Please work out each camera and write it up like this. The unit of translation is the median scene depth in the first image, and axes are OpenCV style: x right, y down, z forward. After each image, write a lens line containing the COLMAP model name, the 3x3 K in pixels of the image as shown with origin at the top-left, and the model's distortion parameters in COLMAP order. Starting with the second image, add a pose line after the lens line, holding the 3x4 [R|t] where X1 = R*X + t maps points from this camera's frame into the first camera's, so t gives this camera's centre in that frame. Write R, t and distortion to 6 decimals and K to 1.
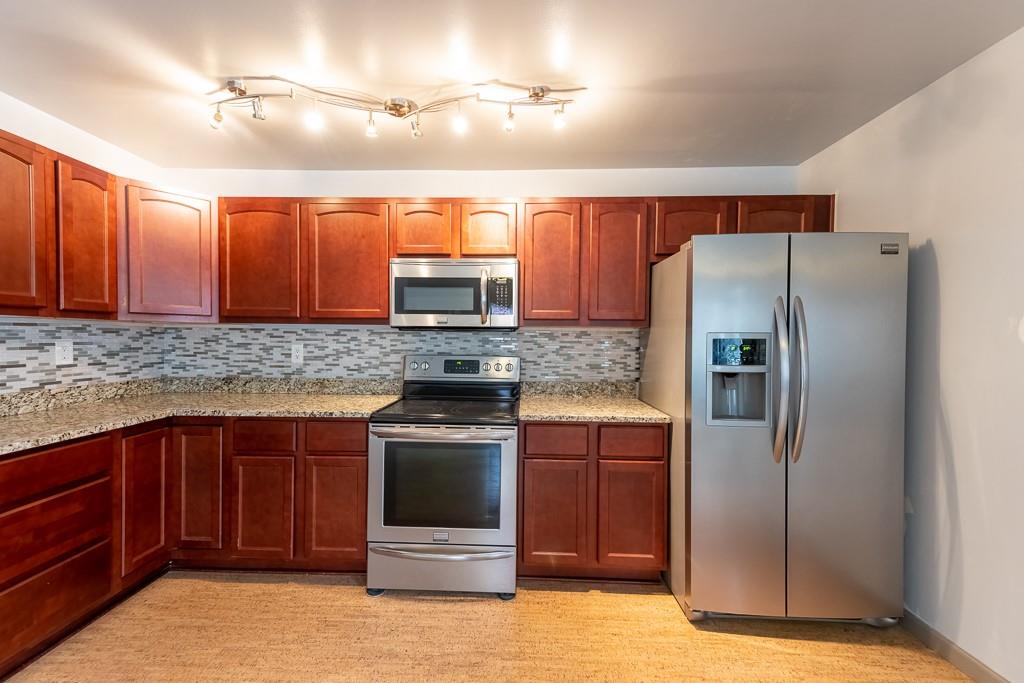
lens RADIAL K [[404.0, 0, 508.9], [0, 404.0, 343.3], [0, 0, 1]] dist [0.021013, -0.000415]
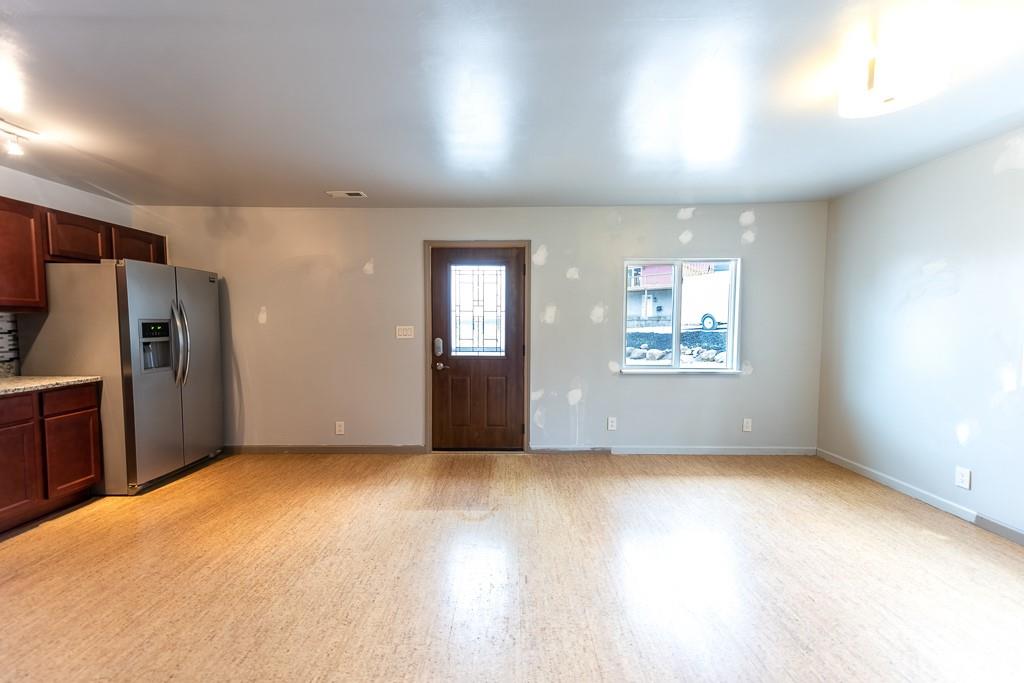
lens RADIAL K [[404.0, 0, 508.9], [0, 404.0, 343.3], [0, 0, 1]] dist [0.021013, -0.000415]
pose [[-0.029871, -0.060067, 0.997747, -1.206114], [0.010454, 0.998119, 0.060402, -0.012440], [-0.999499, 0.012234, -0.029187, -0.455145]]
